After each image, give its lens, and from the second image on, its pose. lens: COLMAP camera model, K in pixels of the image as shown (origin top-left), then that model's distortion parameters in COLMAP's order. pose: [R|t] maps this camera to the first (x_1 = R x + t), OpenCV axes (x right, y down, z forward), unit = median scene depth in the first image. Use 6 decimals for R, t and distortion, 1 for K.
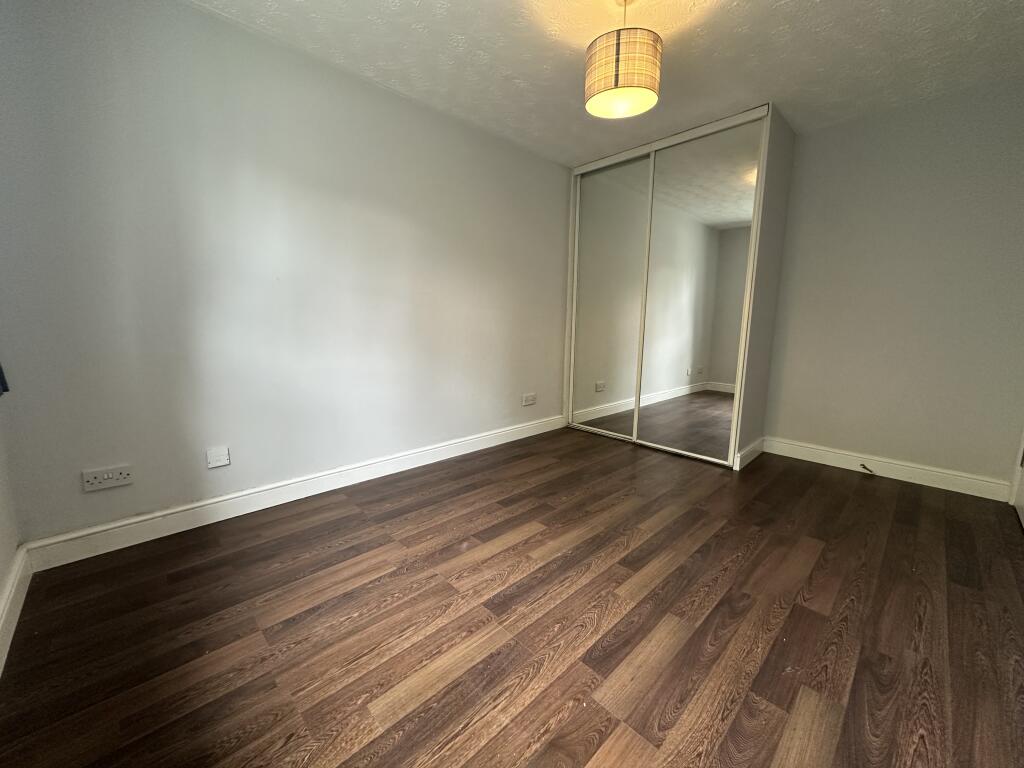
lens RADIAL K [[408.2, 0, 516.5], [0, 408.2, 382.2], [0, 0, 1]] dist [-0.000701, -0.000083]
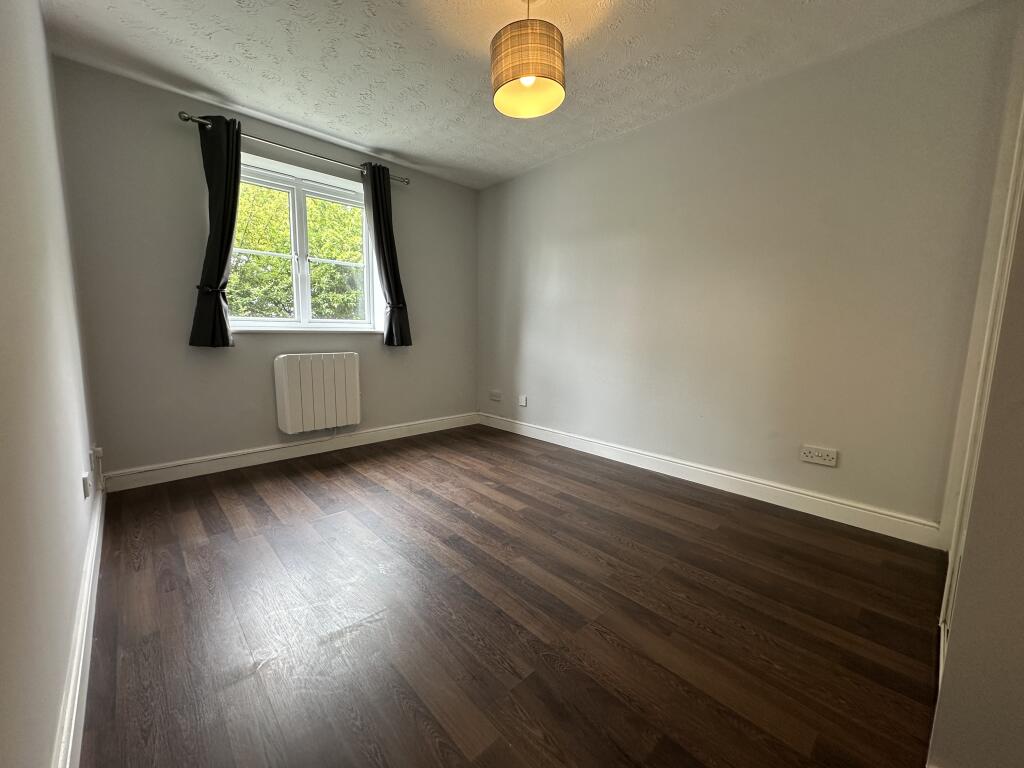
lens RADIAL K [[408.2, 0, 508.1], [0, 408.2, 383.7], [0, 0, 1]] dist [-0.000701, -0.000083]
pose [[-0.027092, 0.117063, -0.992755, 1.120907], [-0.161316, 0.979591, 0.119913, -0.107565], [0.986531, 0.163396, -0.007655, 0.920158]]
